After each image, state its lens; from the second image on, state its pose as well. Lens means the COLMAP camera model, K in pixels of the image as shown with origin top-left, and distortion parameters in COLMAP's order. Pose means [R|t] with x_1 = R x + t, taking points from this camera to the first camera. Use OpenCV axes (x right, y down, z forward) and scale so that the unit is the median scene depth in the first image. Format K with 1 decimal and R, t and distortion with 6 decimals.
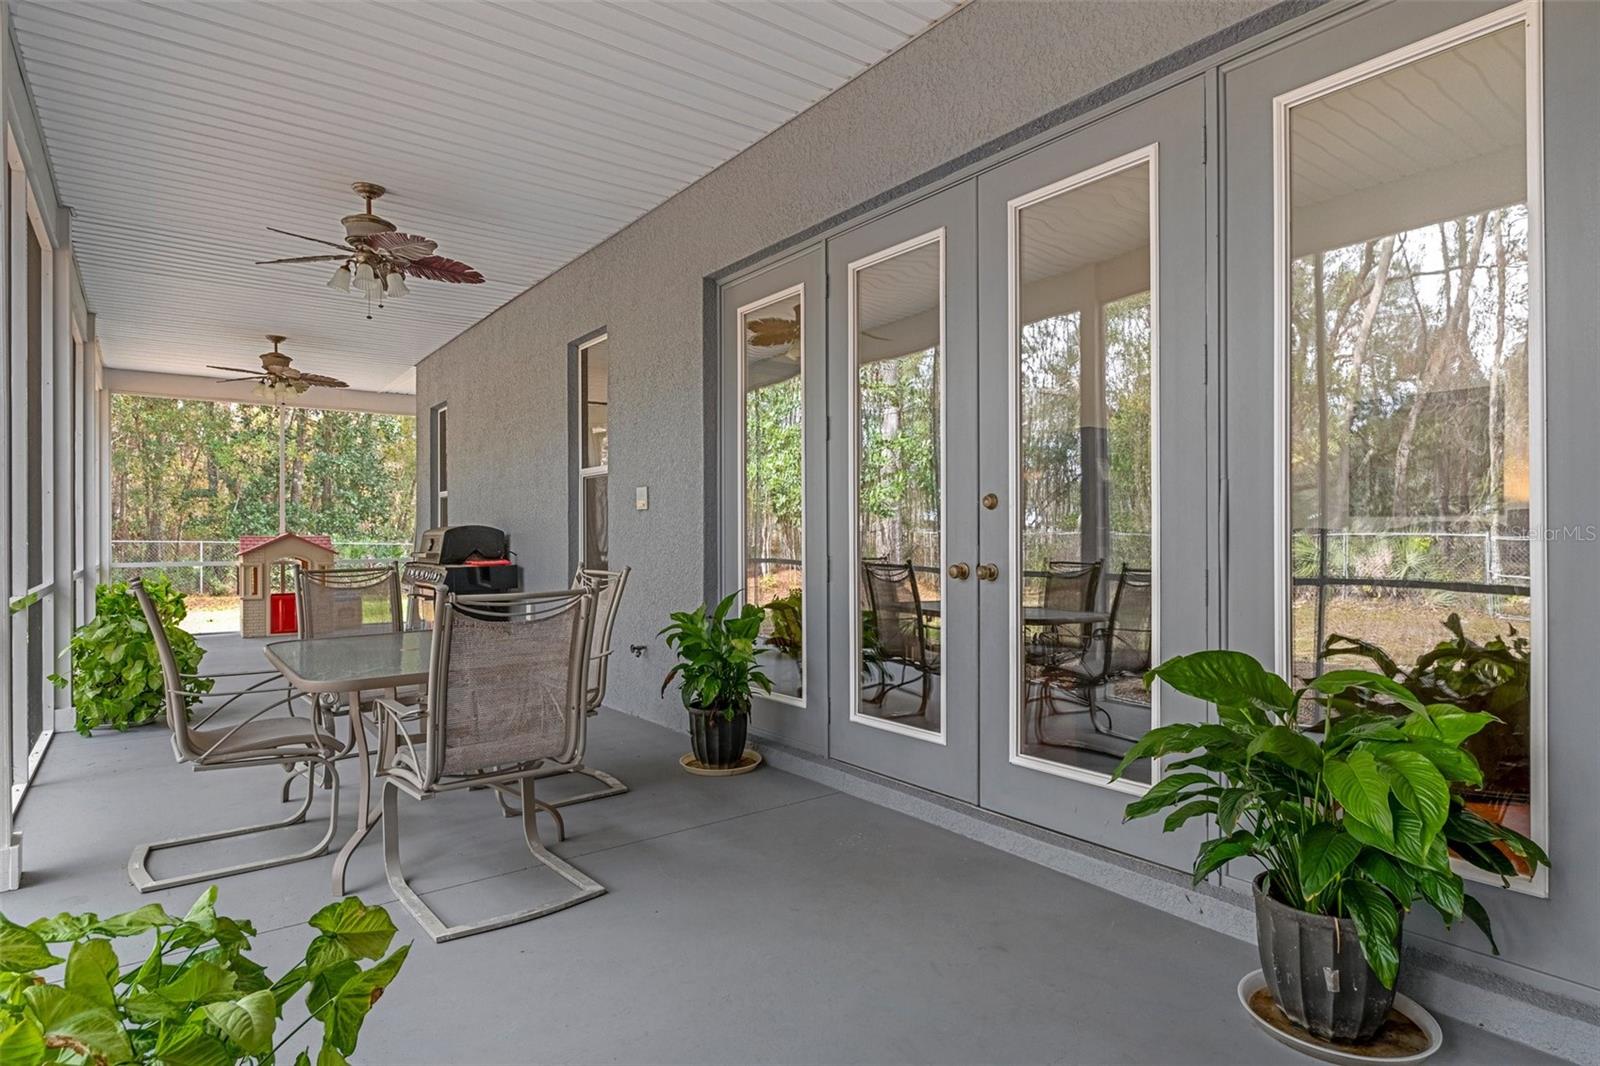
lens RADIAL K [[880.0, 0, 784.3], [0, 880.0, 531.8], [0, 0, 1]] dist [-0.030198, 0.004955]
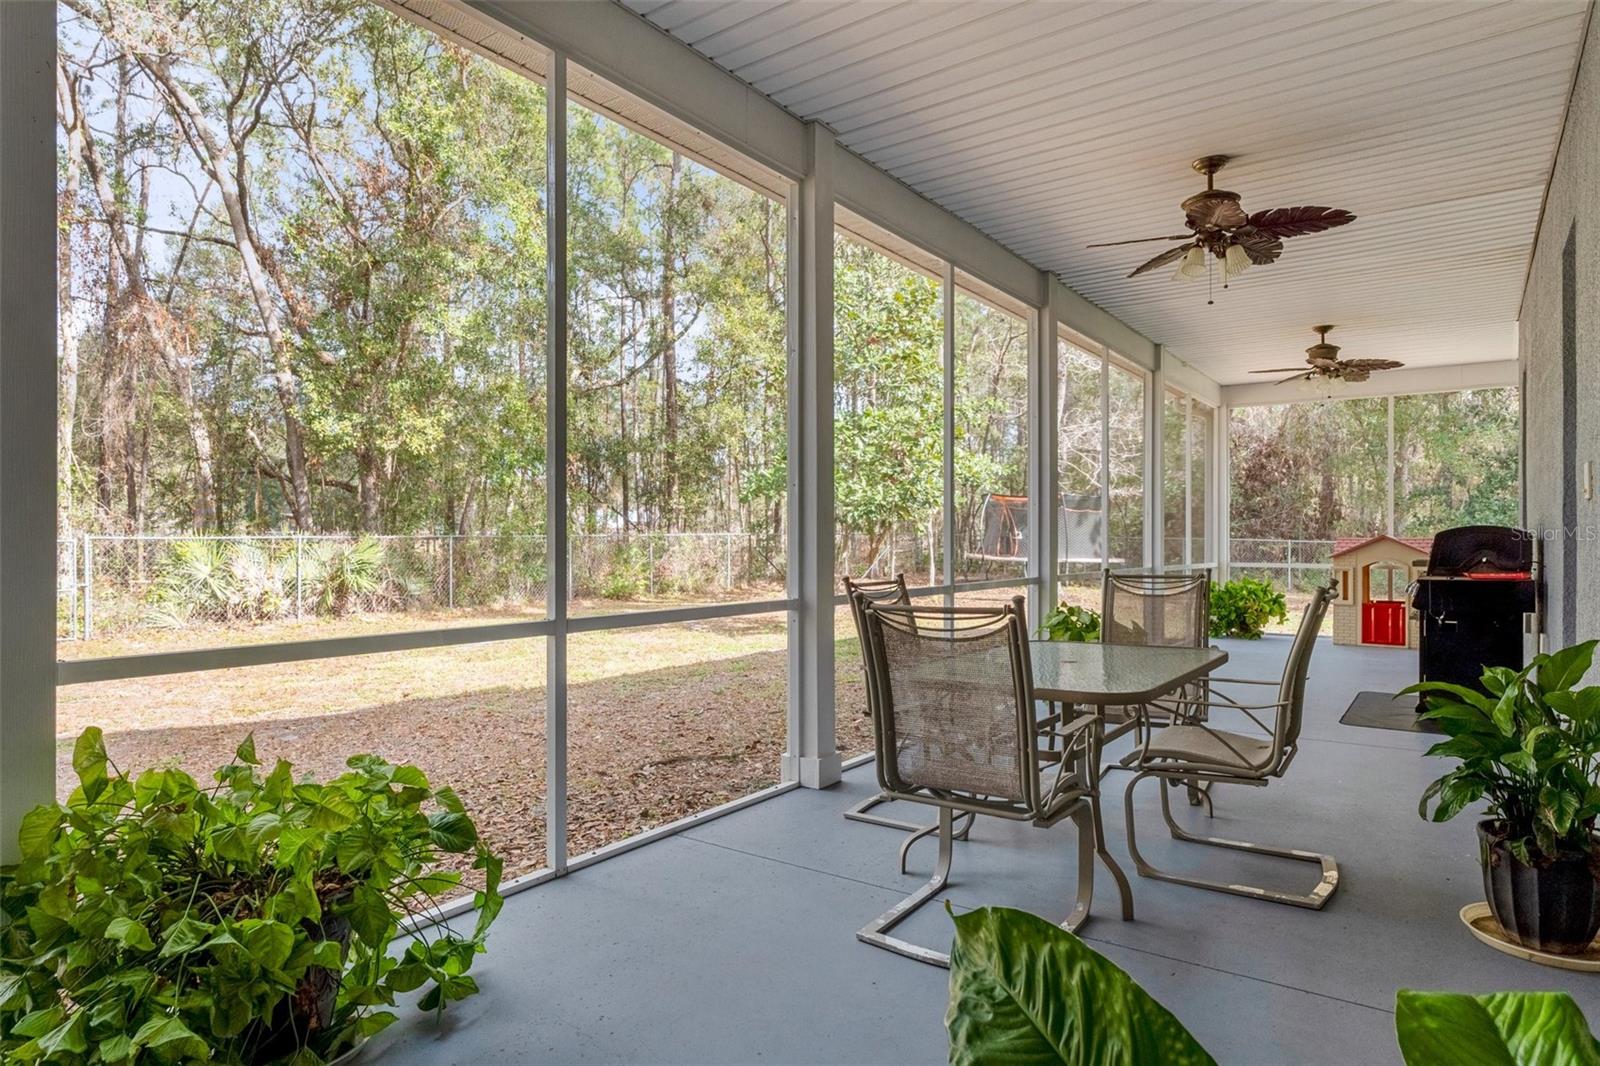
lens RADIAL K [[880.0, 0, 786.1], [0, 880.0, 541.9], [0, 0, 1]] dist [-0.030198, 0.004955]
pose [[0.272559, 0.005949, -0.962121, 0.258211], [0.005401, 0.999956, 0.007713, -0.003098], [0.962124, -0.007299, 0.272515, 0.285815]]
